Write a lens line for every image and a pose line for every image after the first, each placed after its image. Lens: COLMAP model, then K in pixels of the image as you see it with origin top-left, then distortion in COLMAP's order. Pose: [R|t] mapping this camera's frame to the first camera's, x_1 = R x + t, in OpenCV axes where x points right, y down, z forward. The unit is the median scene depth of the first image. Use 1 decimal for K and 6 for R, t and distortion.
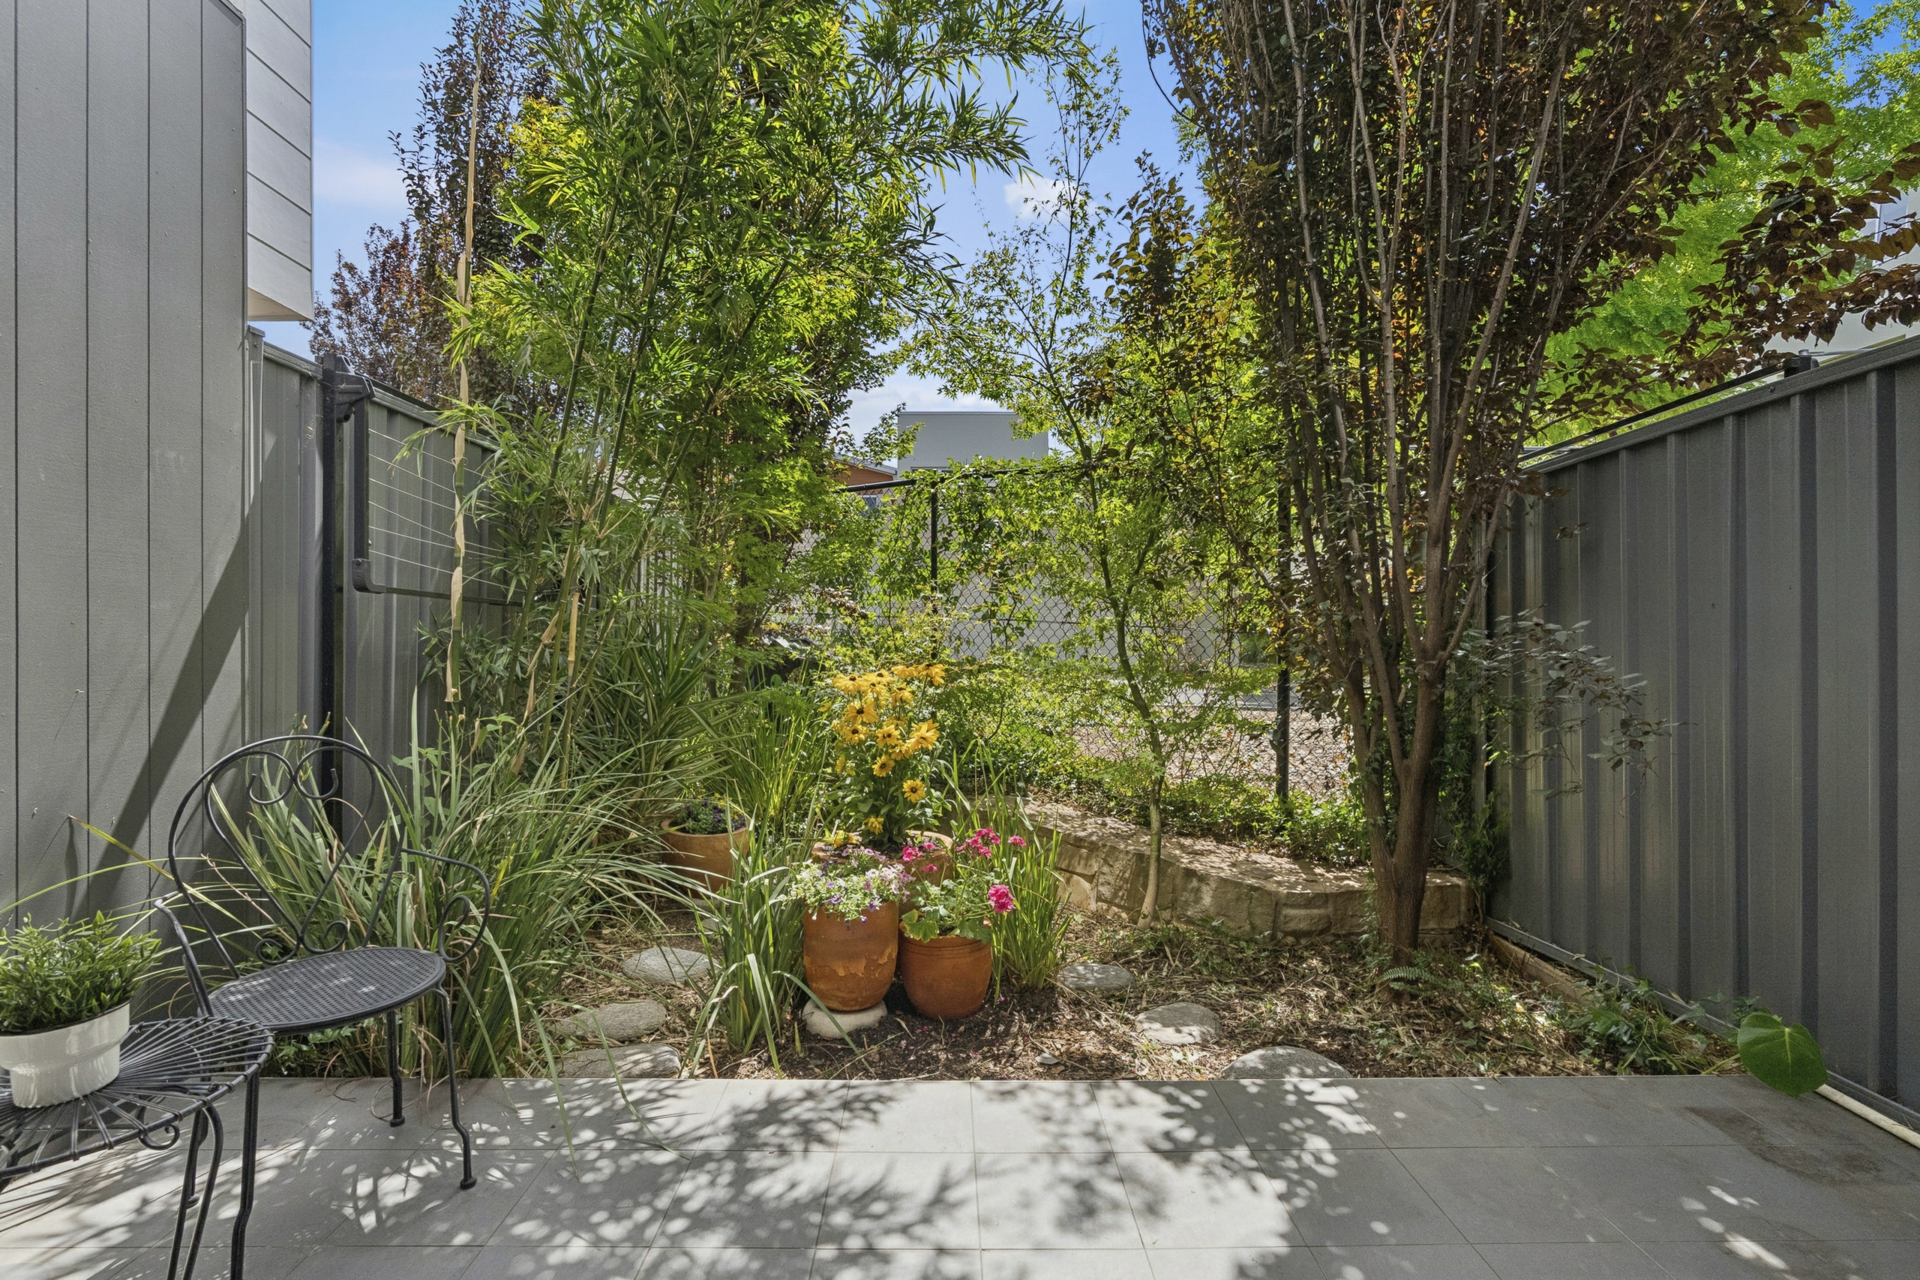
lens RADIAL K [[872.8, 0, 954.1], [0, 872.8, 645.4], [0, 0, 1]] dist [-0.010740, 0.002868]
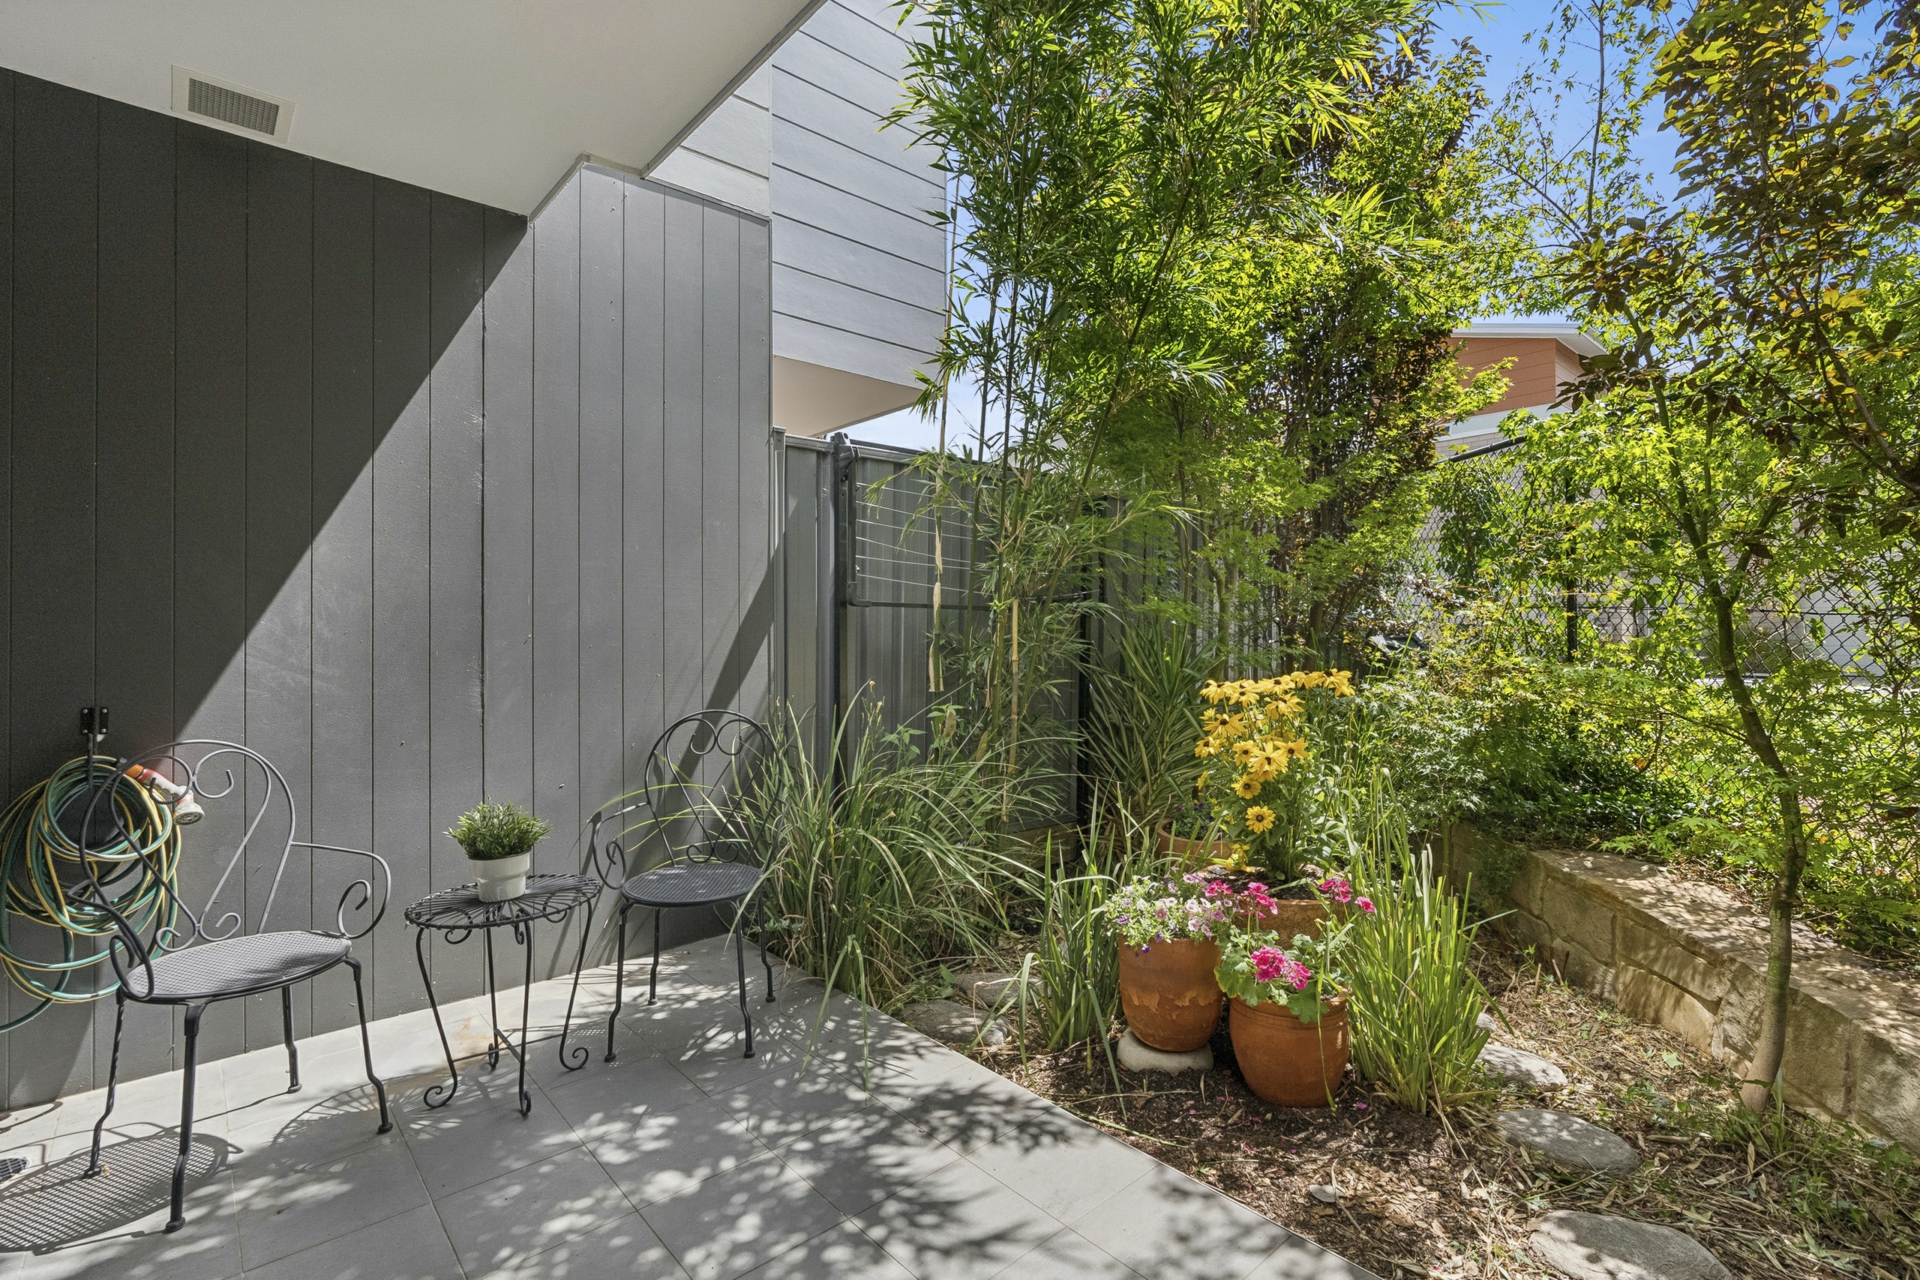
lens RADIAL K [[872.8, 0, 907.6], [0, 872.8, 623.2], [0, 0, 1]] dist [-0.010740, 0.002868]
pose [[0.656710, -0.014153, -0.754010, 0.512889], [0.001749, 0.999850, -0.017244, -0.016050], [0.754141, 0.010006, 0.656636, 0.247231]]
